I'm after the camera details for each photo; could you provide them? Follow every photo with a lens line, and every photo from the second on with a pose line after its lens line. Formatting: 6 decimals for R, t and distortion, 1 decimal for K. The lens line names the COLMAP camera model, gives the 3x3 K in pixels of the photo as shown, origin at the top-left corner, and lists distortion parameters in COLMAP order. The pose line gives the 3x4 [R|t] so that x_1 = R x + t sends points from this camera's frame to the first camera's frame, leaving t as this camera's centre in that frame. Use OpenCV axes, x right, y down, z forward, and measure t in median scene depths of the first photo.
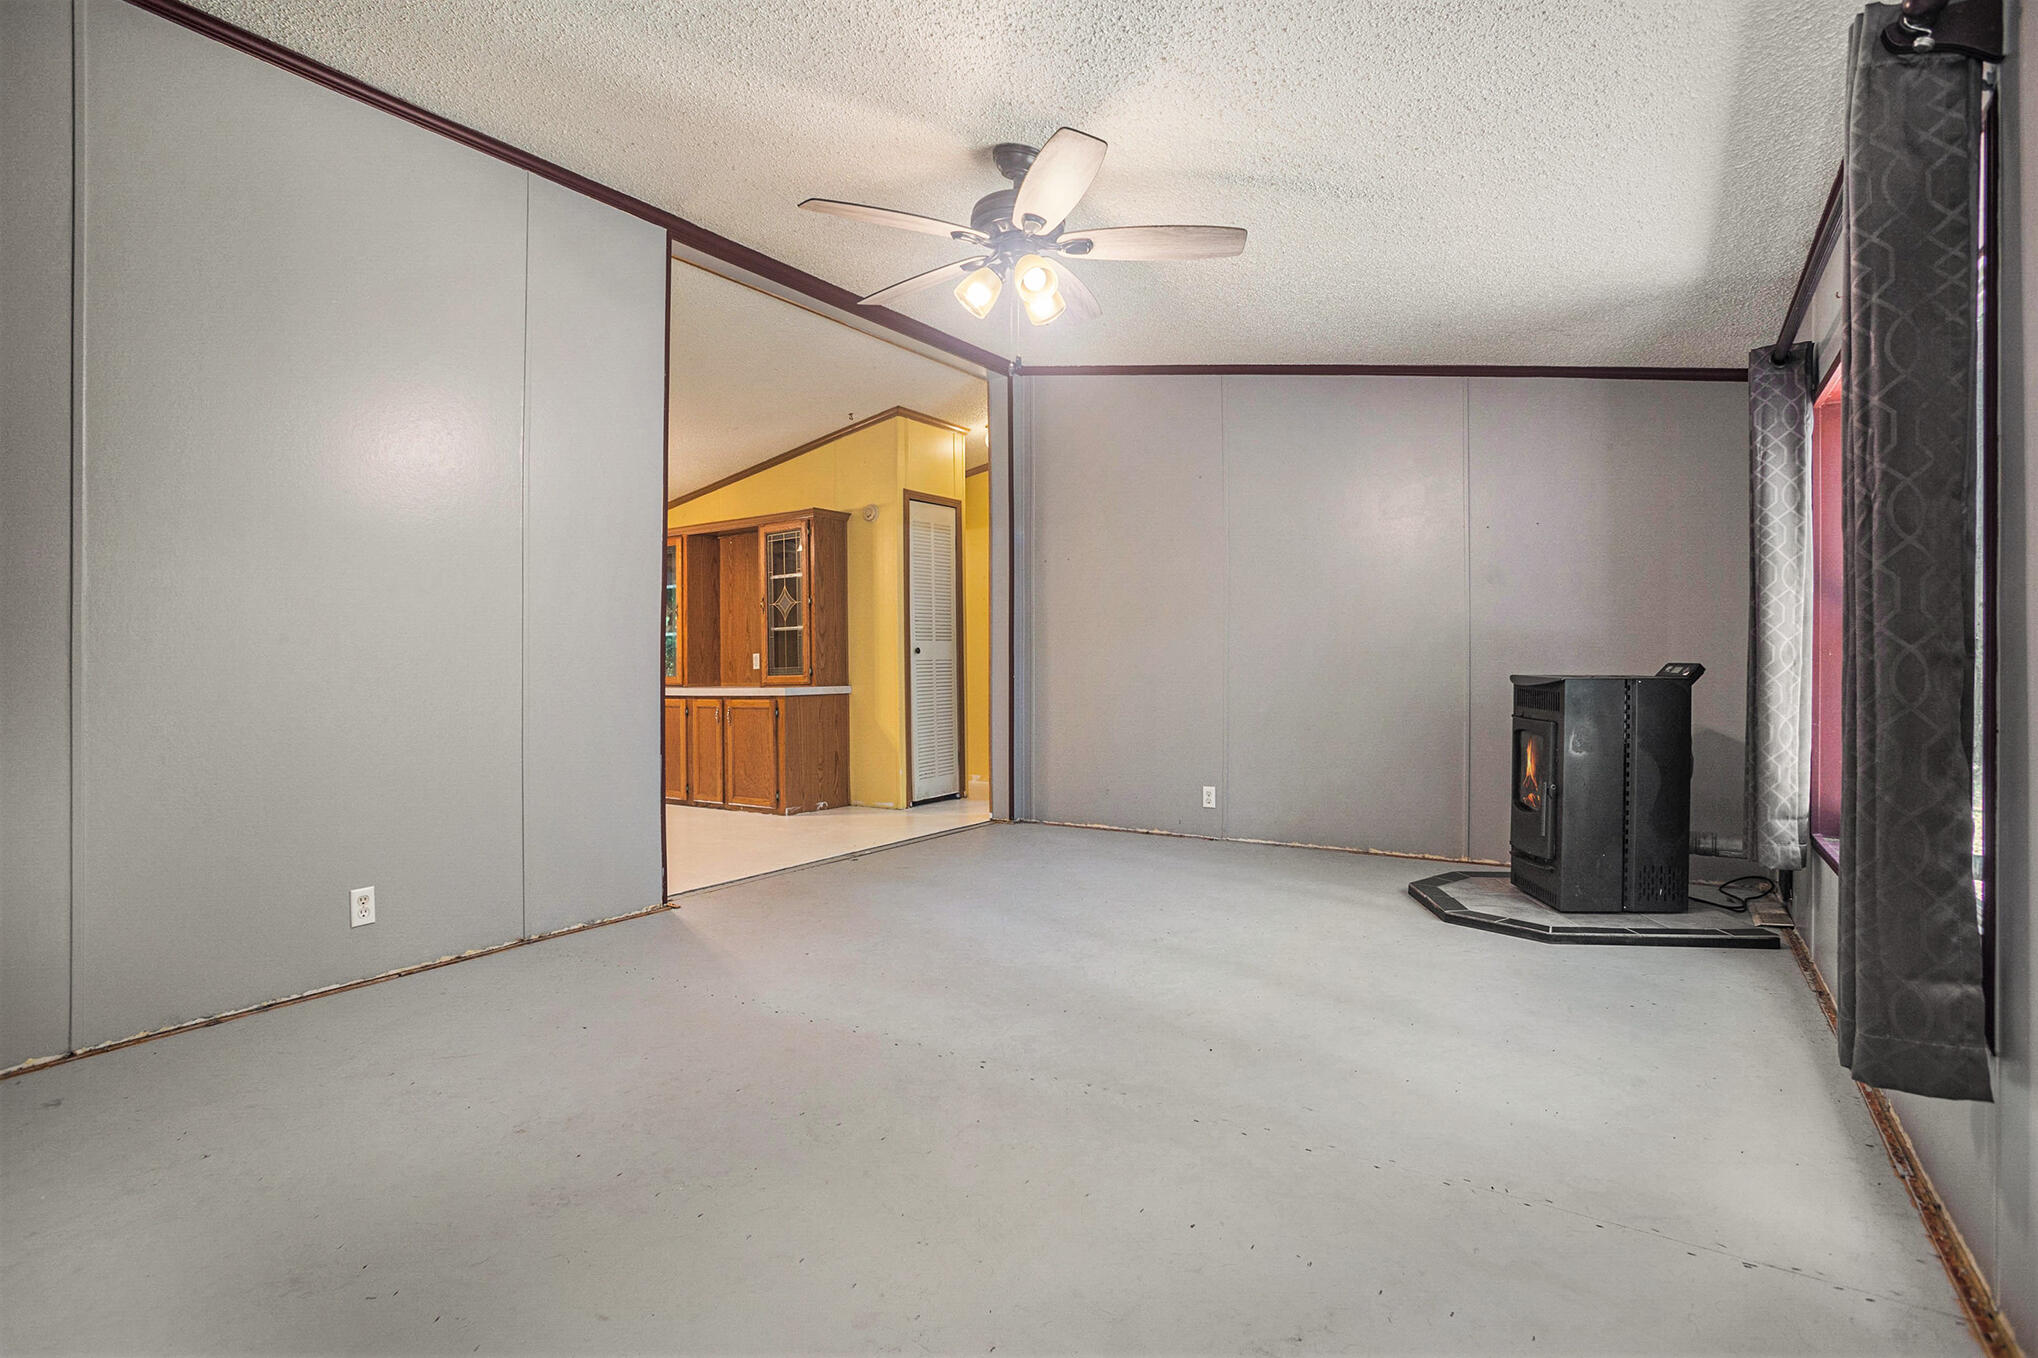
lens RADIAL K [[1031.2, 0, 1017.9], [0, 1031.2, 672.3], [0, 0, 1]] dist [-0.042282, 0.017708]
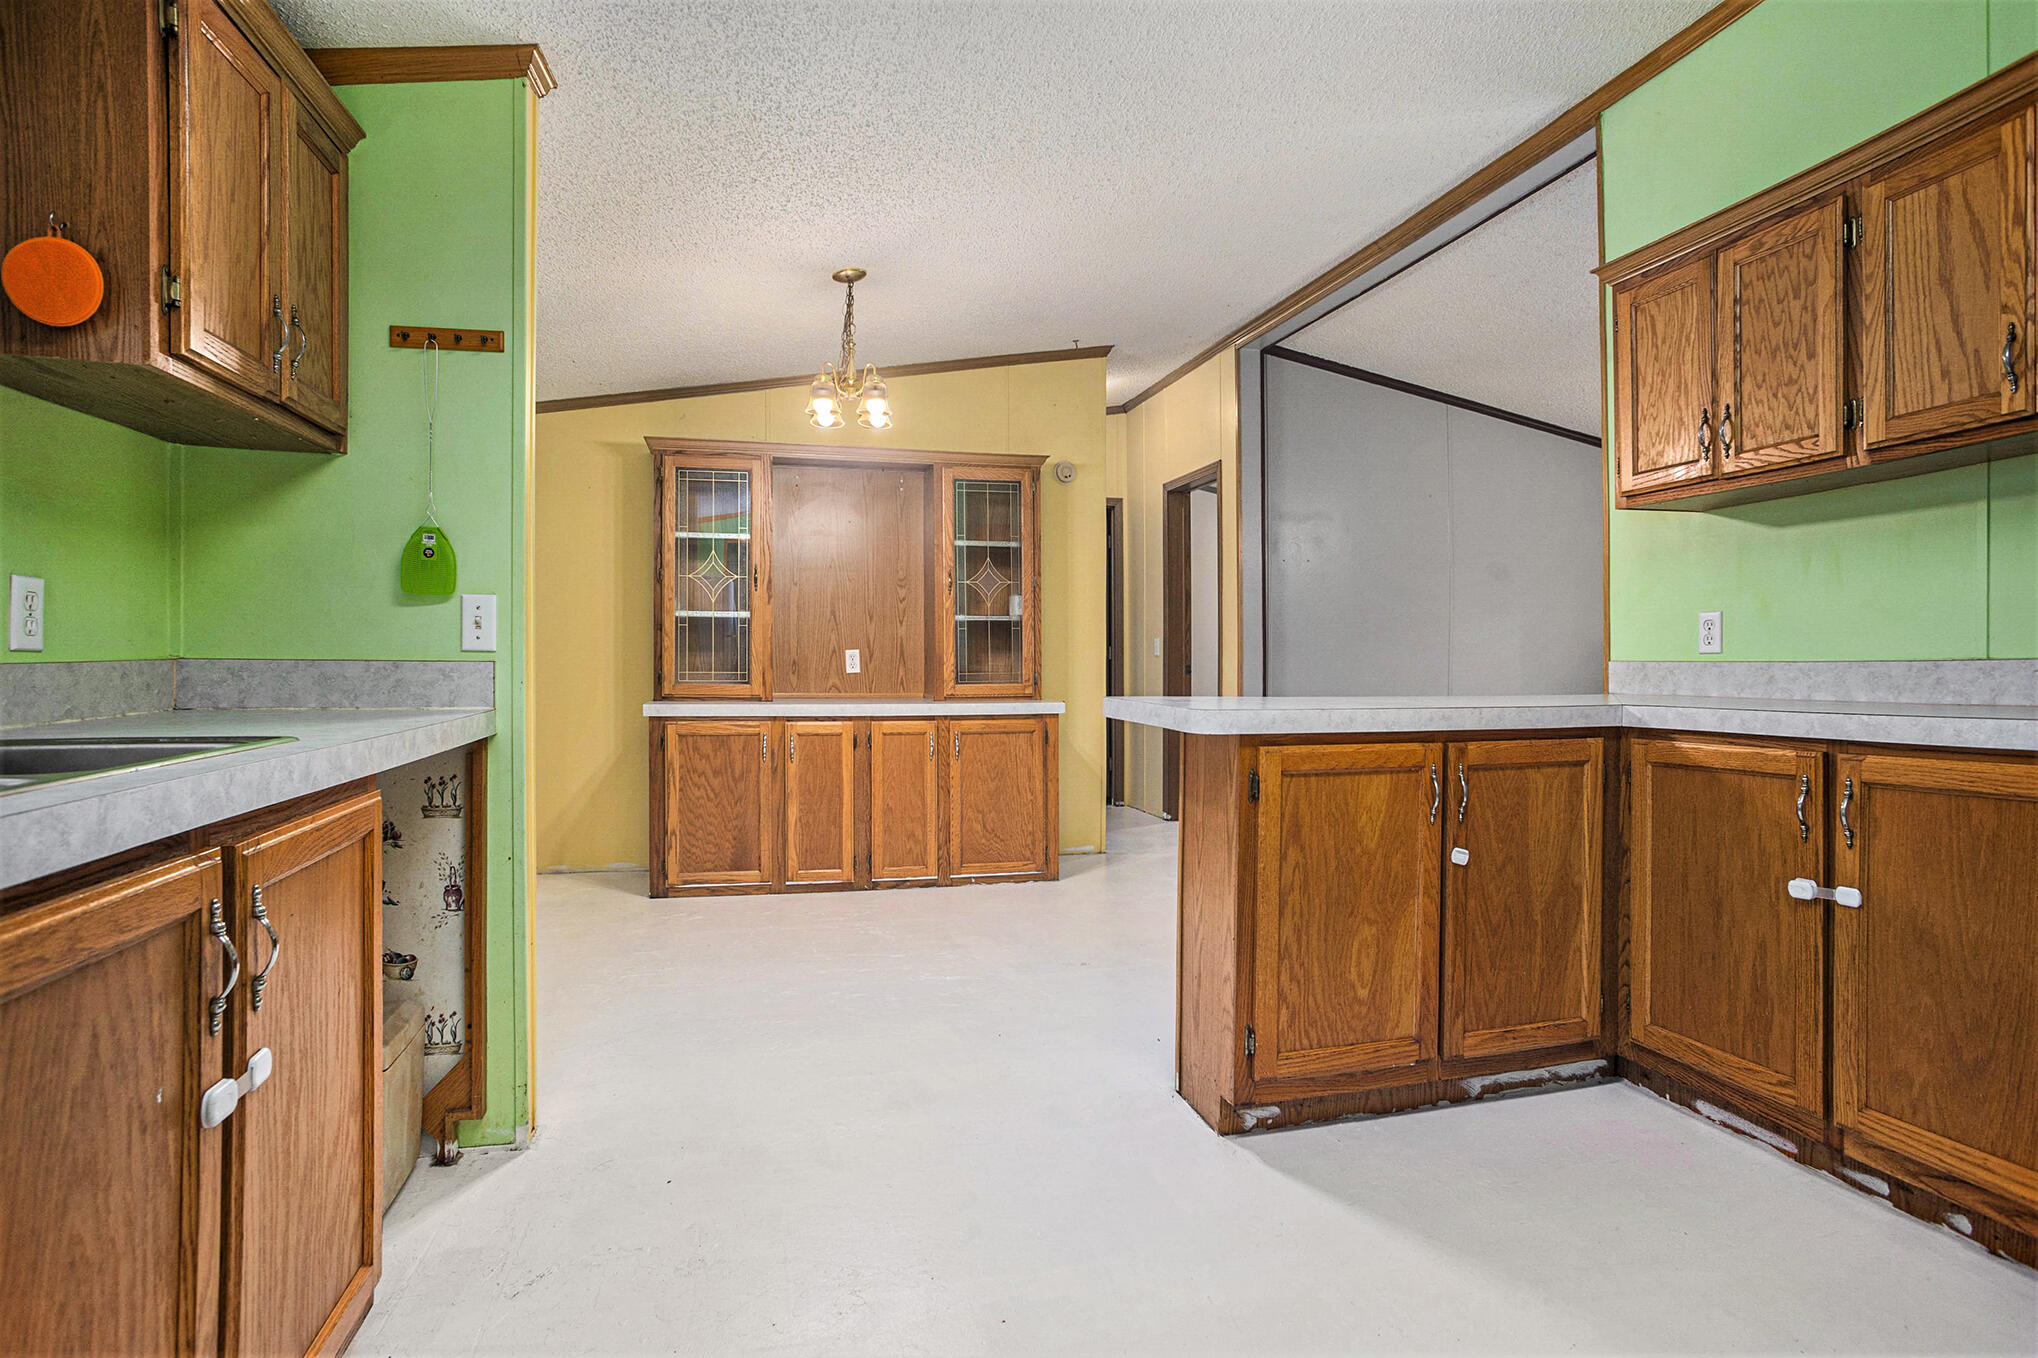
lens RADIAL K [[1031.2, 0, 1018.5], [0, 1031.2, 687.3], [0, 0, 1]] dist [-0.042282, 0.017708]
pose [[0.690290, 0.000206, 0.723533, -0.718297], [-0.003108, 0.999992, 0.002681, 0.003092], [-0.723526, -0.004099, 0.690285, 0.494022]]
